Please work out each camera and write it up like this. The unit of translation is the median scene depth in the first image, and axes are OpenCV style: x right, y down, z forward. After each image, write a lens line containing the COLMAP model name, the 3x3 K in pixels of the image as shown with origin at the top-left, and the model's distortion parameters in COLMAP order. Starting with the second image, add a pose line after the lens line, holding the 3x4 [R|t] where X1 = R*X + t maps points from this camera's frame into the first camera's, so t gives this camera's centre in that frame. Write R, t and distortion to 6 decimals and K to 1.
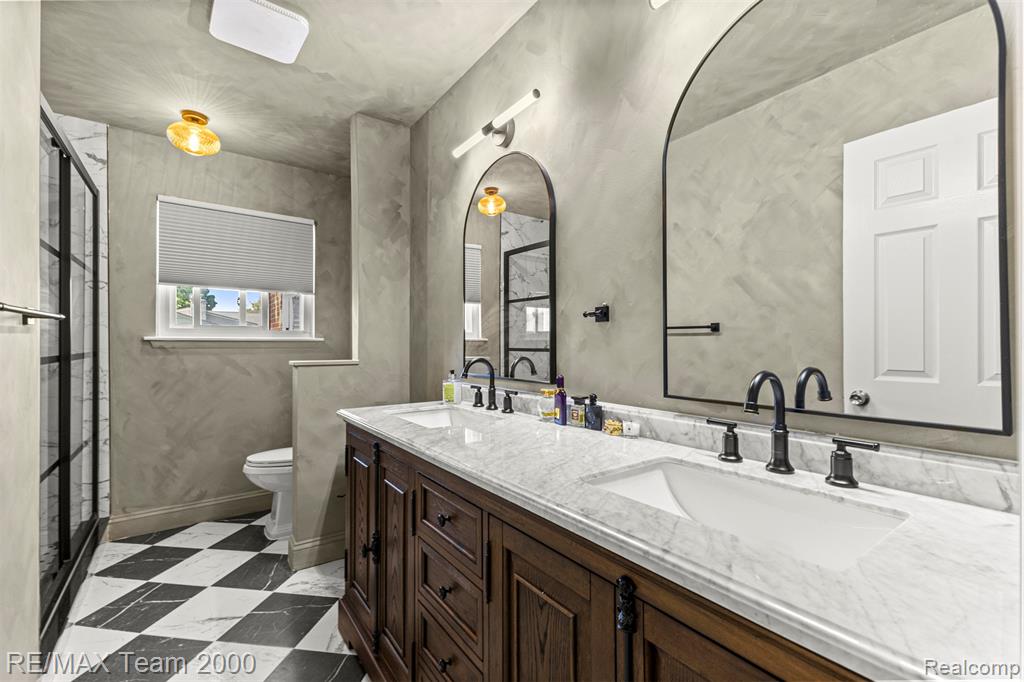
lens RADIAL K [[445.2, 0, 511.8], [0, 445.2, 347.8], [0, 0, 1]] dist [0.005544, 0.000173]
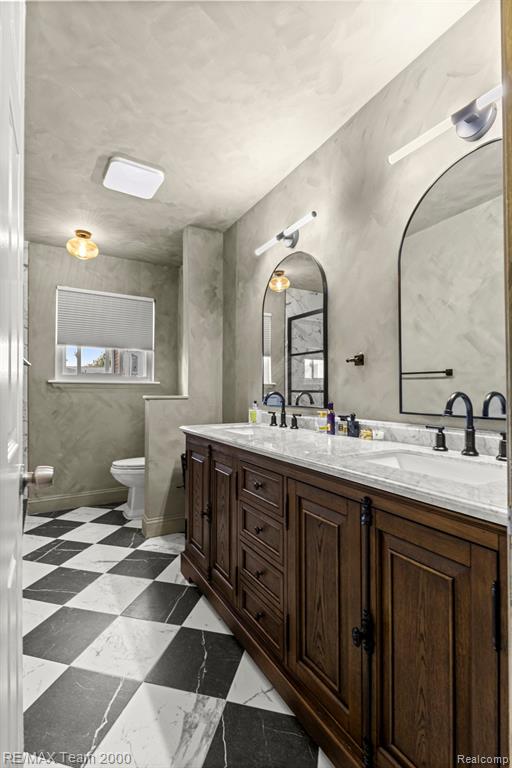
lens RADIAL K [[358.6, 0, 253.5], [0, 358.6, 387.7], [0, 0, 1]] dist [-0.008429, -0.000821]
pose [[0.994461, 0.000215, -0.105107, -0.014918], [-0.002011, 0.999854, -0.016981, 0.024215], [0.105088, 0.017099, 0.994316, -0.149289]]
